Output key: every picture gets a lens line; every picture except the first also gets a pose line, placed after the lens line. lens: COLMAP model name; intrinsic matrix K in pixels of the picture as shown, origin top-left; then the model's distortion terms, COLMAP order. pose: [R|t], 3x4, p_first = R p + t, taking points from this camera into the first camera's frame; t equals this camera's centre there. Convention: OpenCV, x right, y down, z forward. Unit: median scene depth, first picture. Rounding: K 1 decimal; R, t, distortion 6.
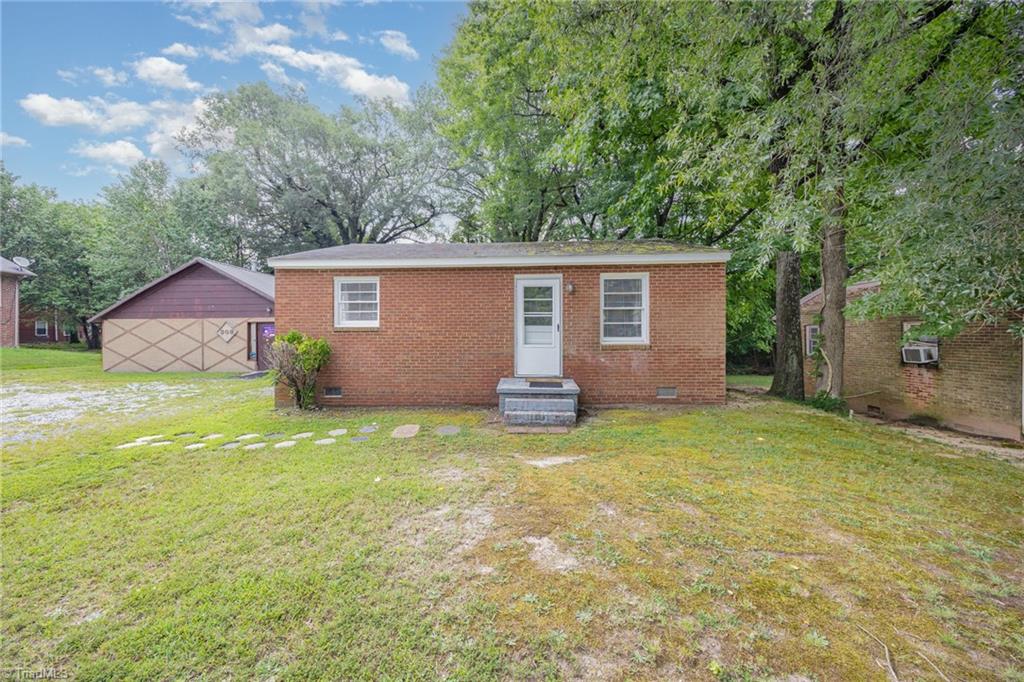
lens RADIAL K [[392.7, 0, 512.7], [0, 392.7, 335.4], [0, 0, 1]] dist [-0.002483, -0.000045]
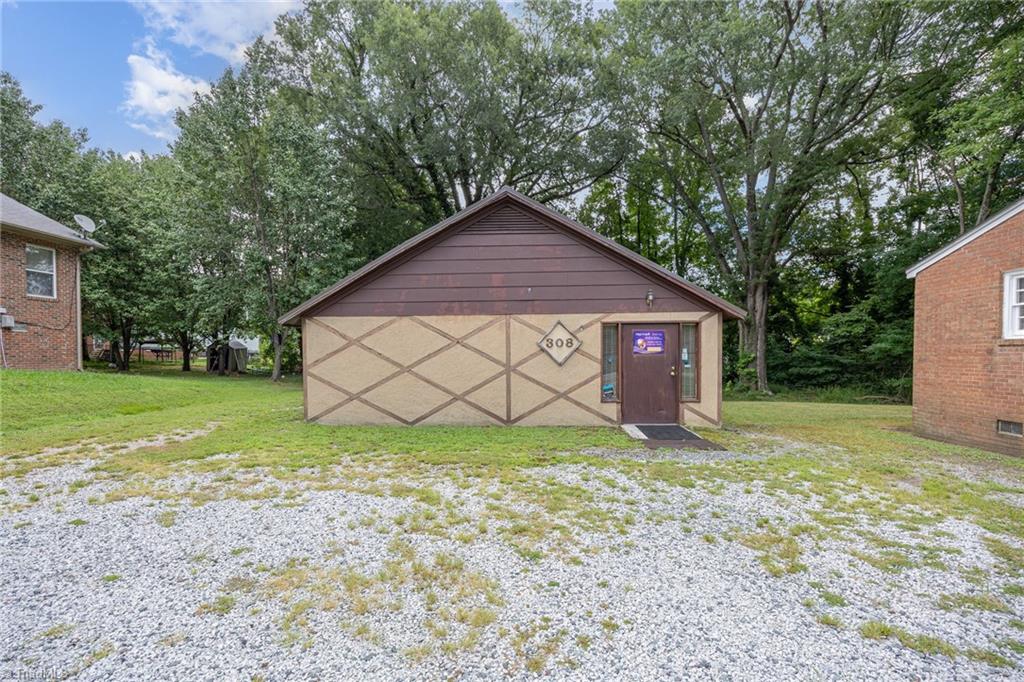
lens RADIAL K [[460.8, 0, 503.9], [0, 460.8, 359.3], [0, 0, 1]] dist [-0.011275, -0.000034]
pose [[0.999424, 0.001100, -0.033923, -0.776341], [-0.000126, 0.999589, 0.028684, -0.004858], [0.033941, -0.028663, 0.999013, 0.428102]]
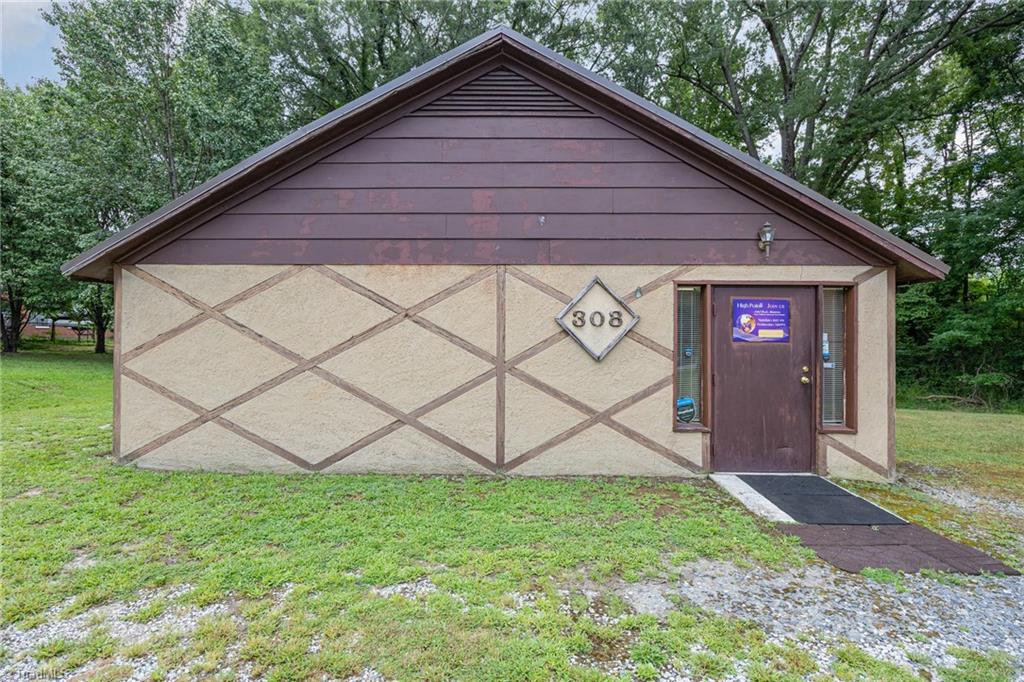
lens RADIAL K [[487.0, 0, 503.7], [0, 487.0, 327.8], [0, 0, 1]] dist [-0.012742, -0.000055]
pose [[0.999900, 0.014126, 0.000742, -0.788969], [-0.014124, 0.999895, -0.003337, -0.001275], [-0.000789, 0.003327, 0.999994, 0.677425]]
